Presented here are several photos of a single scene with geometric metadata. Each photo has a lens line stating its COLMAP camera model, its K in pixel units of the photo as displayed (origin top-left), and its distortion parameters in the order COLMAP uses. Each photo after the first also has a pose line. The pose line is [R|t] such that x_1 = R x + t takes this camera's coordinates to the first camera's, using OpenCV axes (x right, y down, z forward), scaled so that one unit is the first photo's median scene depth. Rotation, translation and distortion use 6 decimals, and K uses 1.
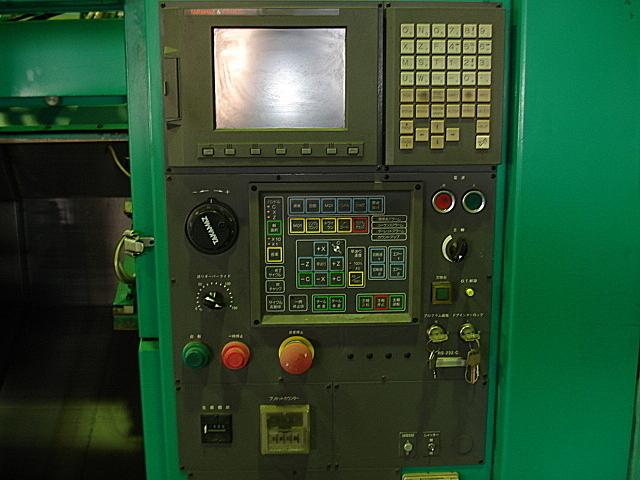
lens RADIAL K [[732.2, 0, 320.0], [0, 732.2, 240.0], [0, 0, 1]] dist [-0.081706, -0.047829]
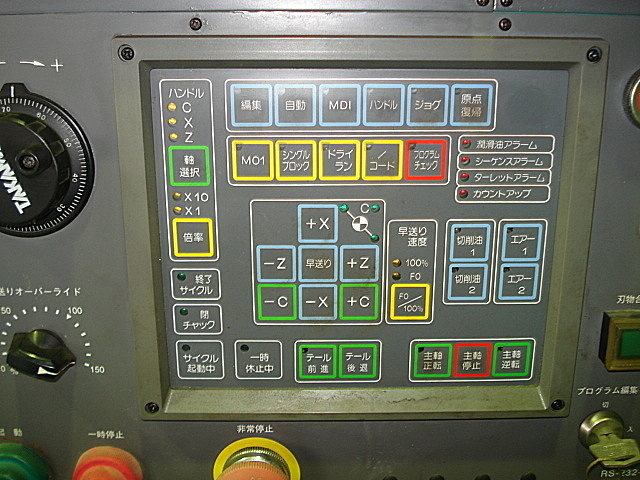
lens RADIAL K [[732.2, 0, 320.0], [0, 732.2, 240.0], [0, 0, 1]] dist [-0.081706, -0.047829]
pose [[0.999384, 0.013596, -0.032357, 0.014409], [-0.009804, 0.993366, 0.114579, -0.021964], [0.033700, -0.114191, 0.992887, 0.629536]]
